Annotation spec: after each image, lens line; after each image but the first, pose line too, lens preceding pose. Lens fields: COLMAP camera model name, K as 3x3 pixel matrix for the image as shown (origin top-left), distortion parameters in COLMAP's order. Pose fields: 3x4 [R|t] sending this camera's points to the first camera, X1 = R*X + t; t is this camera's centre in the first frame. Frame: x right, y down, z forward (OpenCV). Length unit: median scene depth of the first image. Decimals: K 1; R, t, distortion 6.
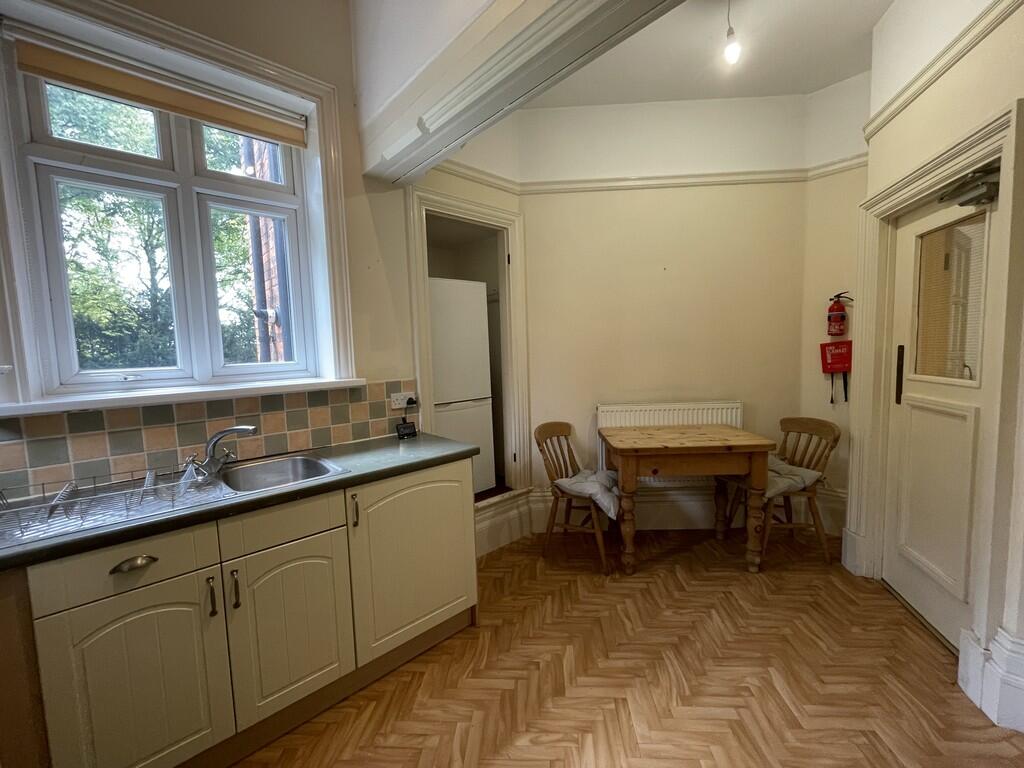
lens RADIAL K [[417.1, 0, 508.7], [0, 417.1, 378.0], [0, 0, 1]] dist [0.001333, -0.000447]
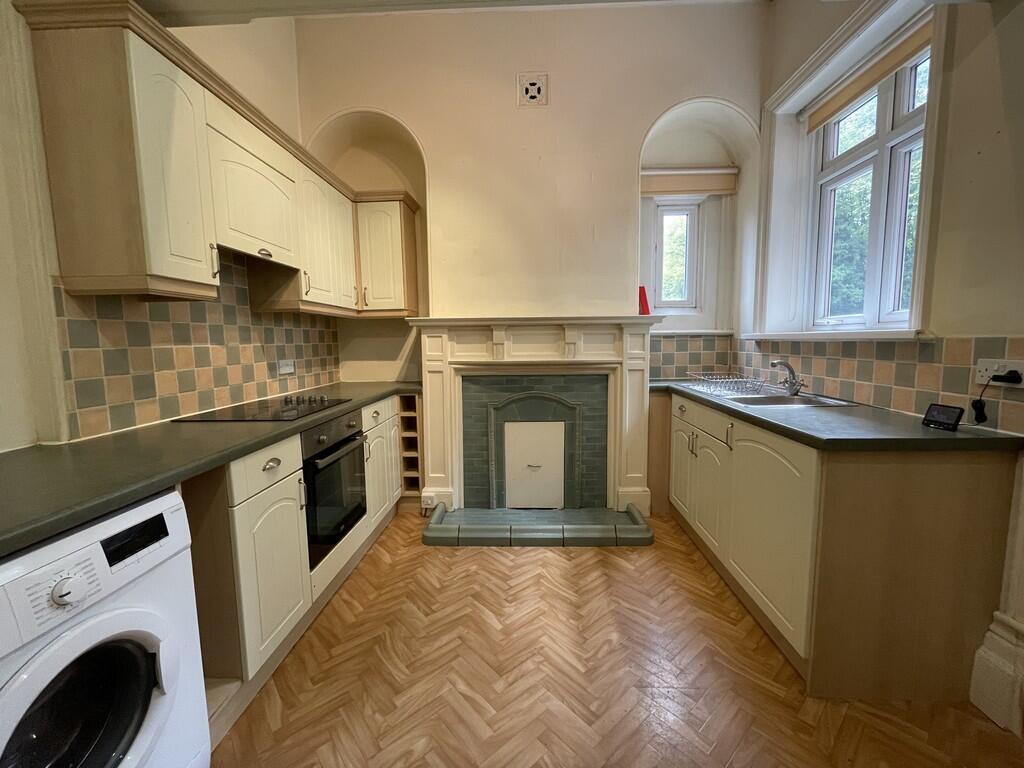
lens RADIAL K [[417.1, 0, 513.9], [0, 417.1, 383.6], [0, 0, 1]] dist [0.001333, -0.000447]
pose [[-0.697787, 0.114014, -0.707173, 0.797560], [-0.023187, 0.983139, 0.181386, -0.025358], [0.715929, 0.142966, -0.683378, 1.223972]]
